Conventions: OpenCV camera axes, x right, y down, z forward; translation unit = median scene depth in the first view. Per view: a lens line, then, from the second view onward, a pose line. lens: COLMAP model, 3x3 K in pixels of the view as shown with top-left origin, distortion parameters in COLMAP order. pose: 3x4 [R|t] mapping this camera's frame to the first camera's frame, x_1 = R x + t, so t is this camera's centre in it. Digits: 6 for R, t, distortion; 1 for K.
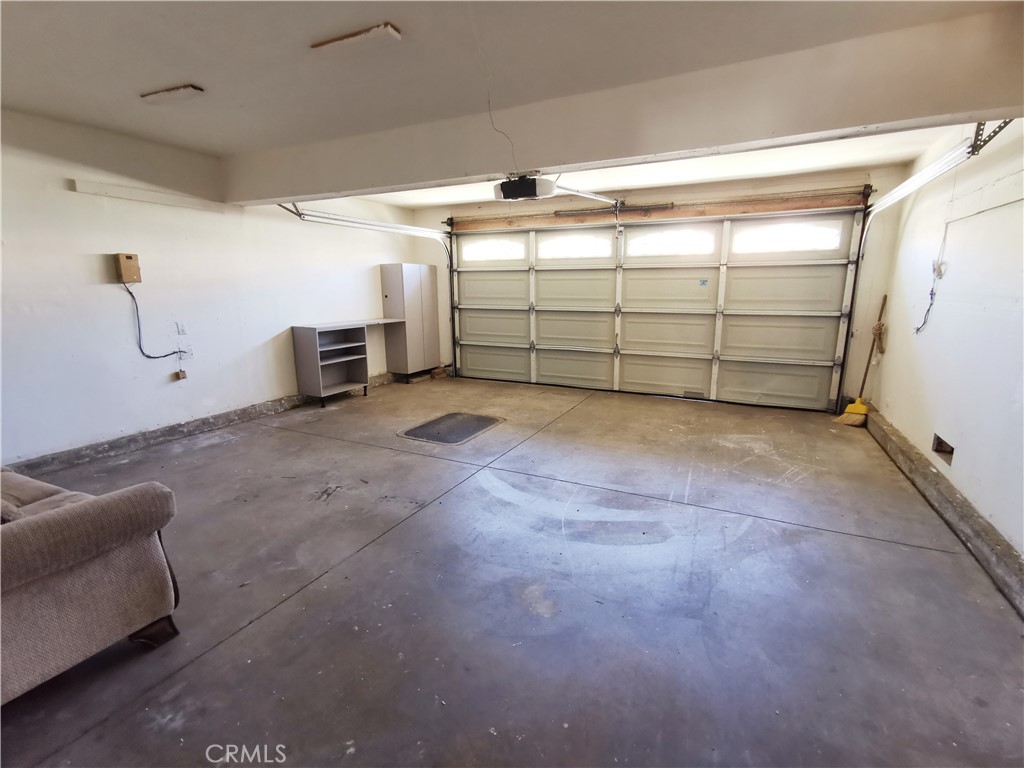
lens RADIAL K [[472.1, 0, 513.9], [0, 472.1, 384.7], [0, 0, 1]] dist [0.008893, 0.002559]
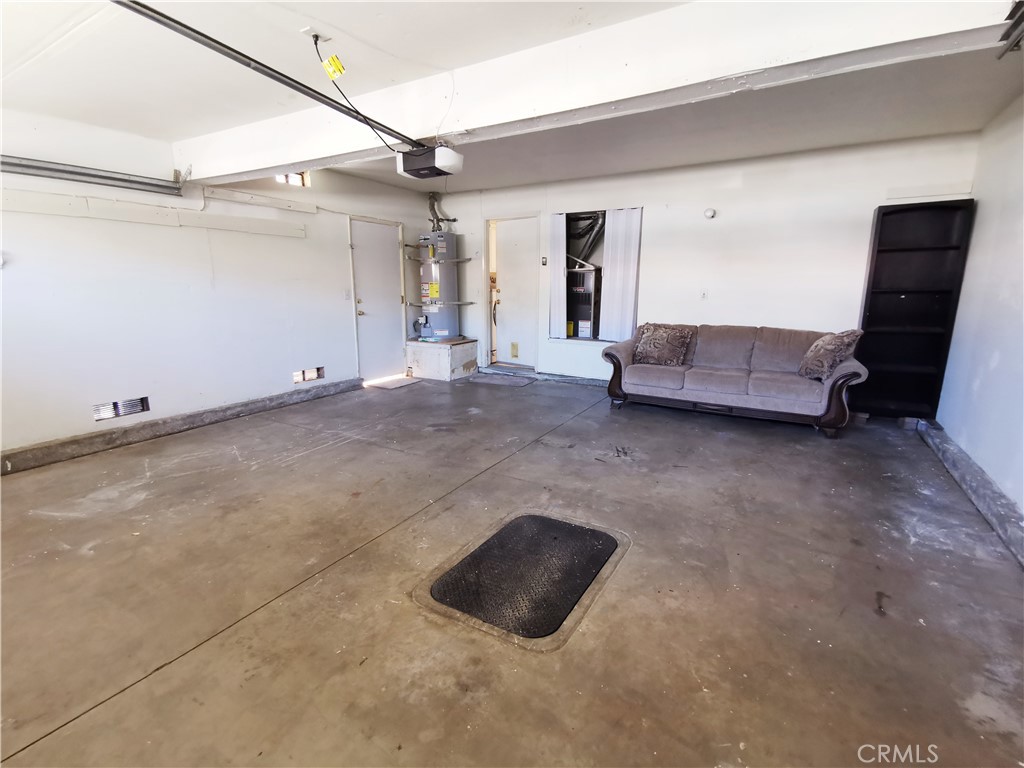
lens RADIAL K [[472.1, 0, 512.9], [0, 472.1, 384.7], [0, 0, 1]] dist [0.008893, 0.002559]
pose [[-0.996838, -0.016996, 0.077625, -0.167333], [0.015606, 0.915963, 0.400959, -0.318896], [-0.077917, 0.400903, -0.912801, 1.603190]]
